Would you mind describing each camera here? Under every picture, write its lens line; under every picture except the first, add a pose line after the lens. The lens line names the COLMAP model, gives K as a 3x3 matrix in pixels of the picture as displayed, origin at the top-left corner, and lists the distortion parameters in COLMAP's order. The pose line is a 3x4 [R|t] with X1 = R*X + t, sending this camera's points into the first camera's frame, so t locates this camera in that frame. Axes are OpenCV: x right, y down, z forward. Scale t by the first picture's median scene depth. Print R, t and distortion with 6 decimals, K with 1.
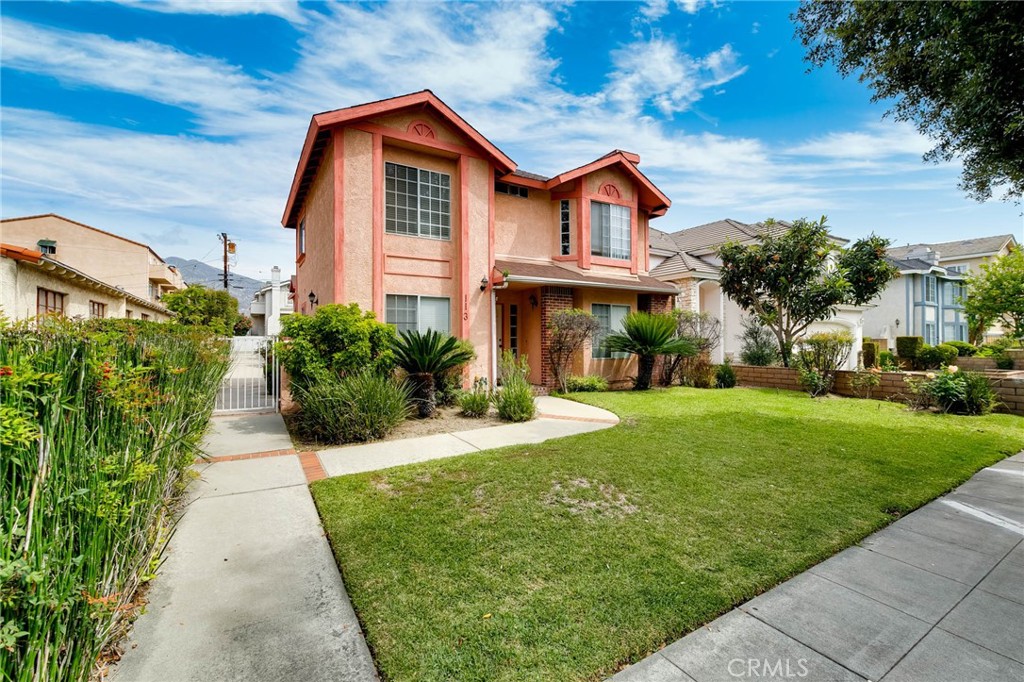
lens RADIAL K [[453.7, 0, 504.5], [0, 453.7, 333.4], [0, 0, 1]] dist [0.005320, -0.000385]
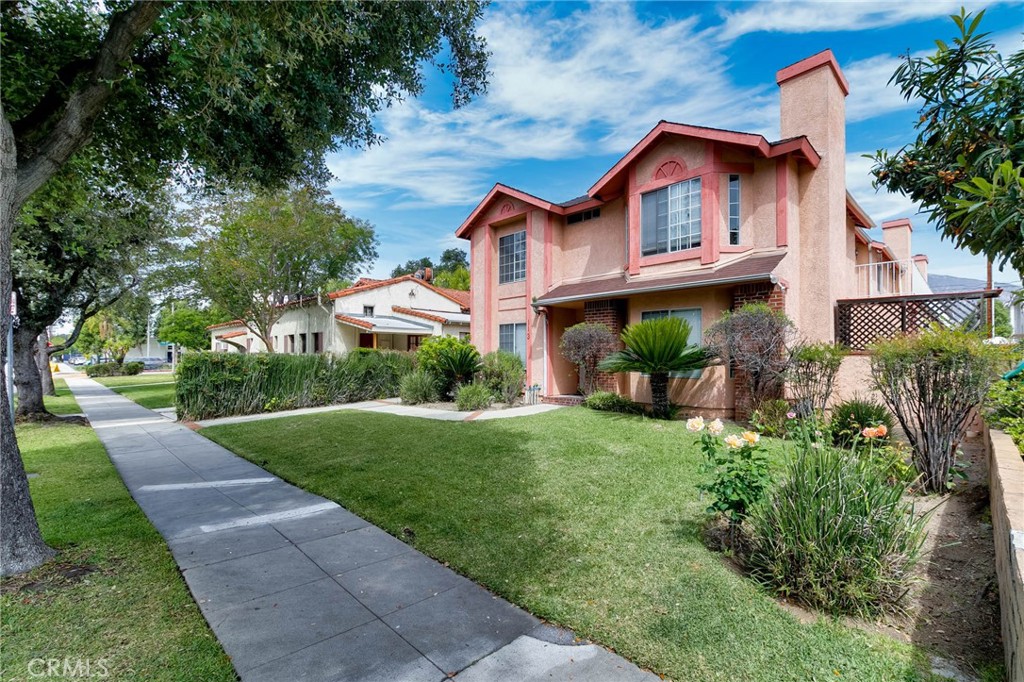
lens RADIAL K [[453.7, 0, 515.7], [0, 453.7, 351.2], [0, 0, 1]] dist [0.005320, -0.000385]
pose [[0.227258, -0.012578, -0.973753, 1.138031], [0.012502, 0.999872, -0.009997, 0.016523], [0.973754, -0.009902, 0.227386, 0.653715]]
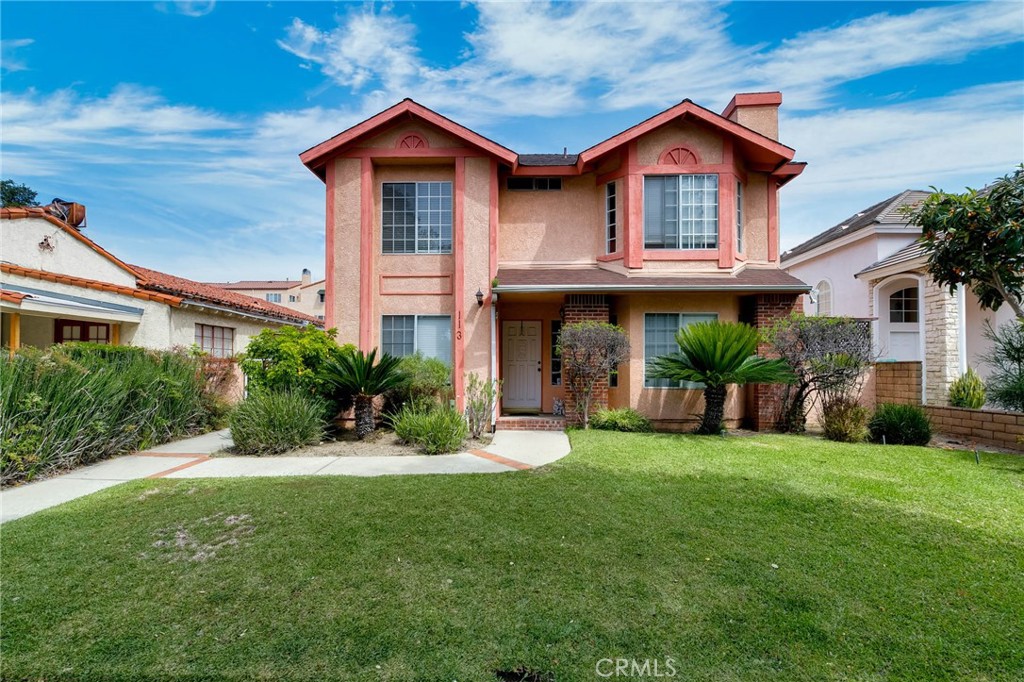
lens RADIAL K [[488.8, 0, 499.5], [0, 488.8, 360.0], [0, 0, 1]] dist [0.000747, 0.000001]
pose [[0.834158, -0.003434, -0.551514, 0.504056], [0.003003, 0.999994, -0.001684, 0.012917], [0.551517, -0.000251, 0.834164, 0.227985]]
